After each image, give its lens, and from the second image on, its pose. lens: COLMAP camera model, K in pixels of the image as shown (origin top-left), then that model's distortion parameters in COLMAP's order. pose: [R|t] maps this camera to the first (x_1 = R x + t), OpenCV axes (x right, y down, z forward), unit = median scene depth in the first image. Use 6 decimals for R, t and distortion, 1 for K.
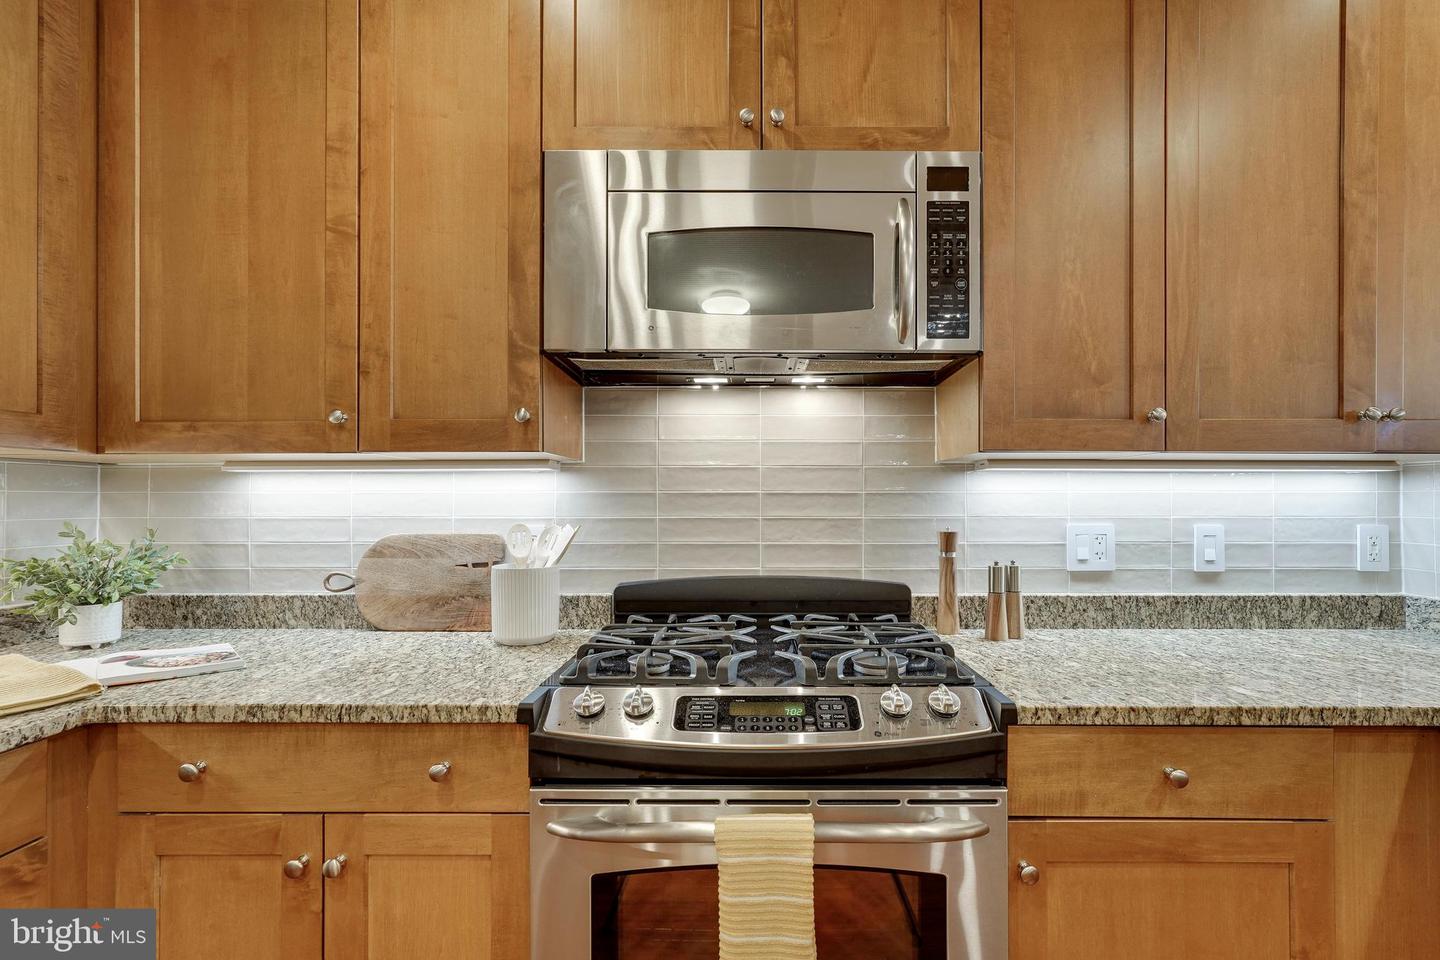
lens RADIAL K [[646.2, 0, 748.7], [0, 646.2, 497.6], [0, 0, 1]] dist [-0.013897, 0.007402]
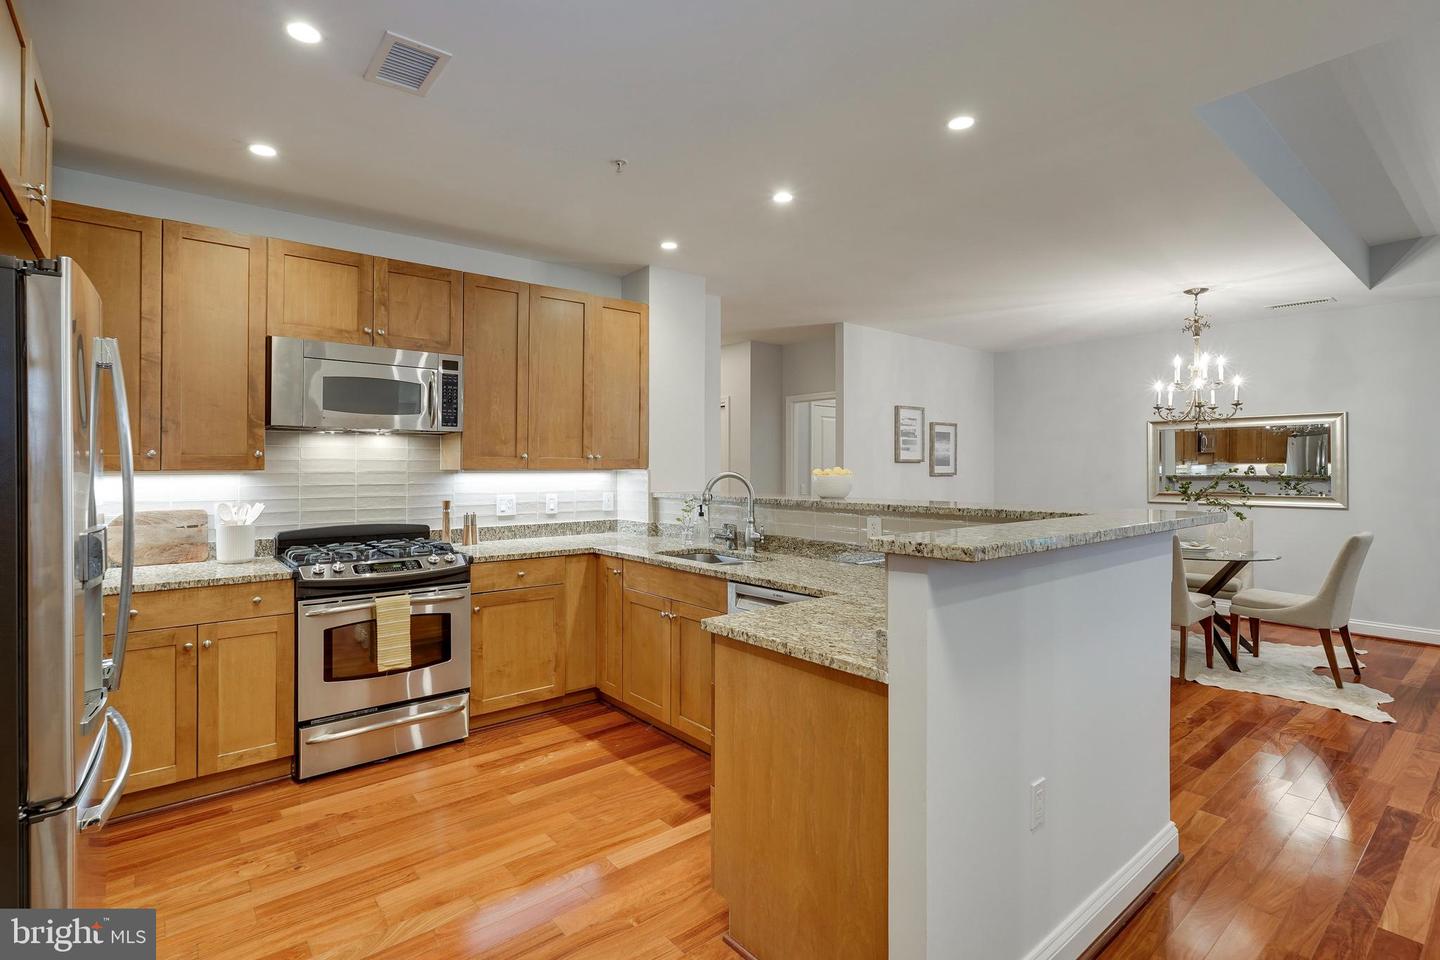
lens RADIAL K [[685.0, 0, 674.6], [0, 685.0, 459.6], [0, 0, 1]] dist [-0.010770, 0.007962]
pose [[0.789661, 0.006126, 0.613513, -0.646962], [-0.004698, 0.999981, -0.003938, -0.103602], [-0.613525, 0.000227, 0.789675, -1.684695]]
